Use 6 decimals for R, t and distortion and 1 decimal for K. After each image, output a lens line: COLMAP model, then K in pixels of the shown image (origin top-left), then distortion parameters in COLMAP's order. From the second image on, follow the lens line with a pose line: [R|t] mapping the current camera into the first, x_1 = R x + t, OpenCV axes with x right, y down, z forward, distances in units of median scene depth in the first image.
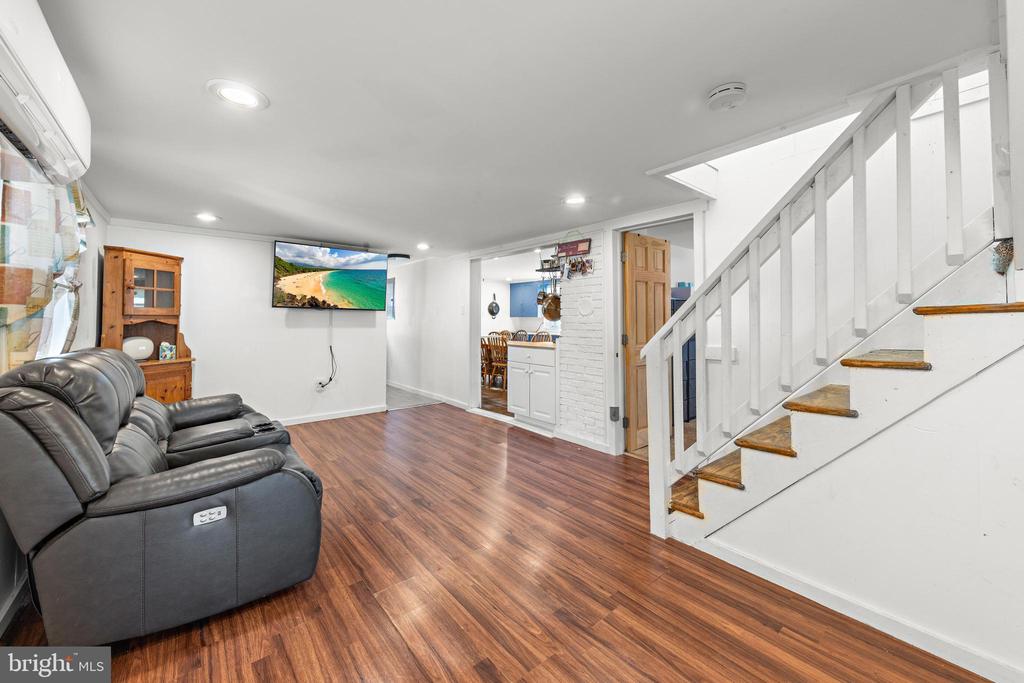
lens RADIAL K [[420.5, 0, 534.9], [0, 420.5, 310.3], [0, 0, 1]] dist [0.010784, -0.000230]
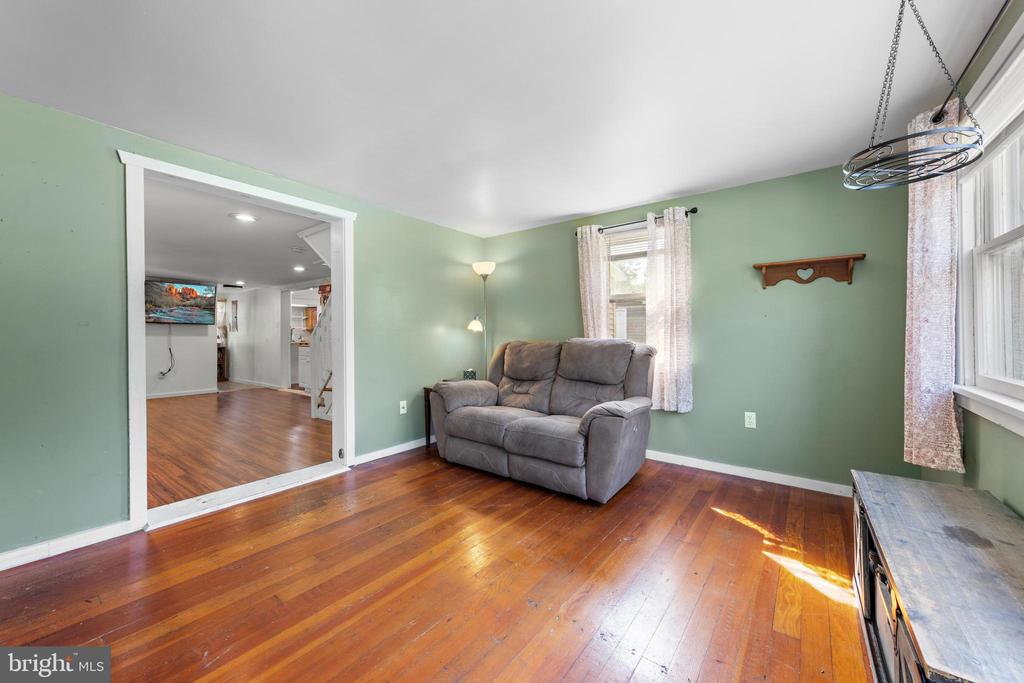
lens RADIAL K [[379.3, 0, 522.0], [0, 379.3, 334.4], [0, 0, 1]] dist [0.001406, 0.000063]
pose [[0.972562, -0.003500, 0.232619, 0.421605], [-0.000560, 0.999849, 0.017389, 0.012319], [-0.232644, -0.017042, 0.972413, -0.603501]]
